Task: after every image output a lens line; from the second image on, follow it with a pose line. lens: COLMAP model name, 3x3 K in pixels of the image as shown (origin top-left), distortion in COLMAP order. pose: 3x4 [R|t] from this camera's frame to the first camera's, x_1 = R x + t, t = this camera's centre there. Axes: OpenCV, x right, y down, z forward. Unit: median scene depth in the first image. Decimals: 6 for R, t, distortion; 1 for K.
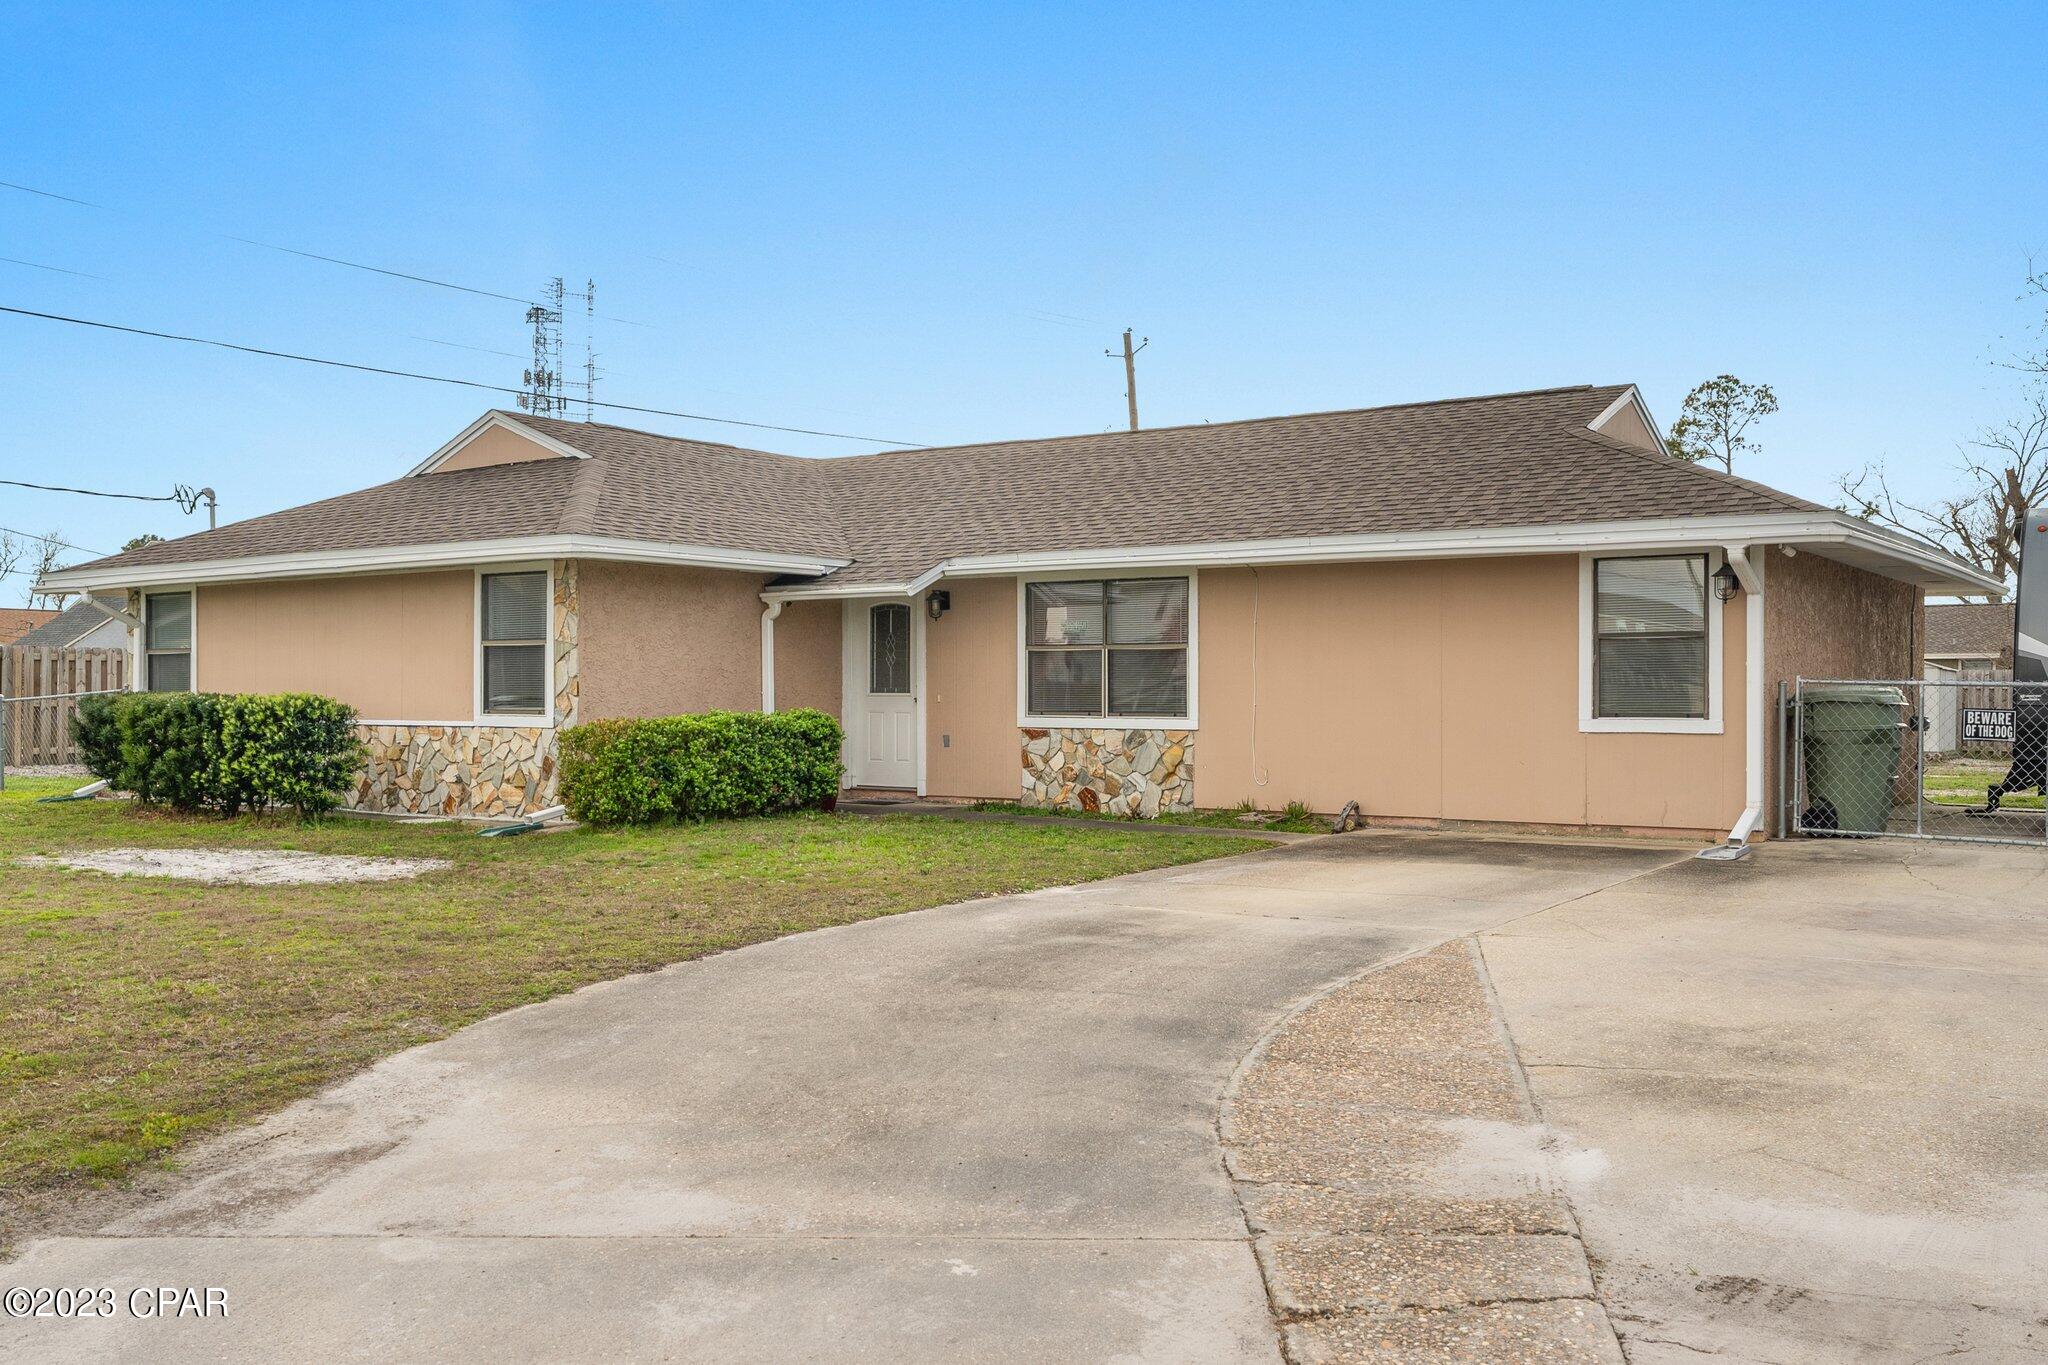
lens RADIAL K [[1719.1, 0, 1039.6], [0, 1719.1, 688.7], [0, 0, 1]] dist [0.005363, -0.000196]
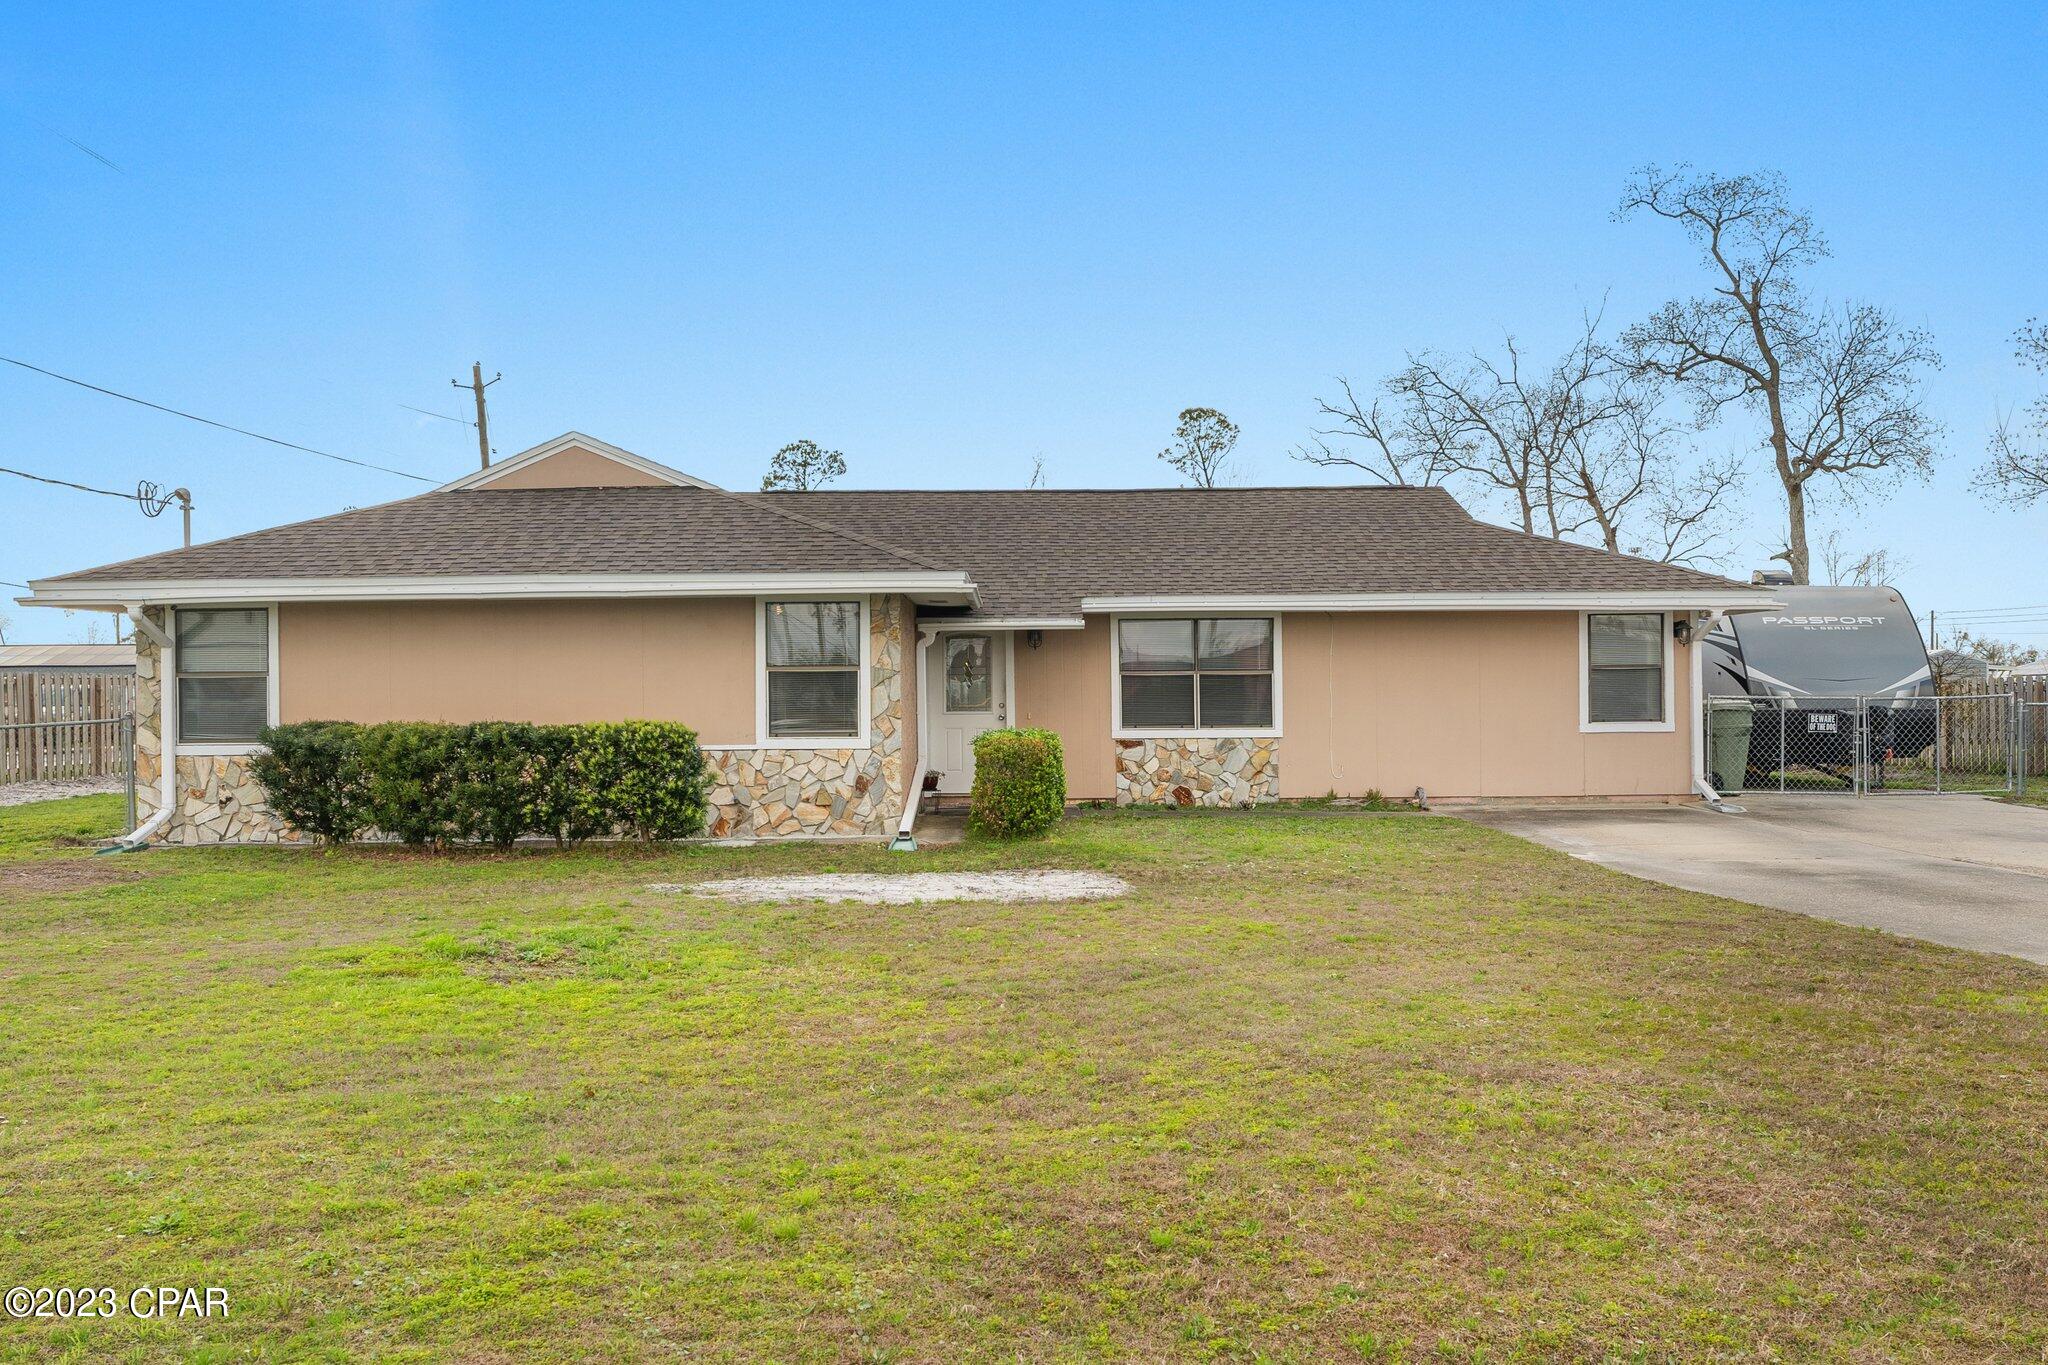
lens RADIAL K [[1528.1, 0, 1007.1], [0, 1528.1, 685.7], [0, 0, 1]] dist [0.003928, 0.001164]
pose [[0.841978, -0.004057, 0.539496, -0.690894], [0.008765, 0.999943, -0.006160, -0.009392], [-0.539441, 0.009915, 0.841965, 0.144467]]
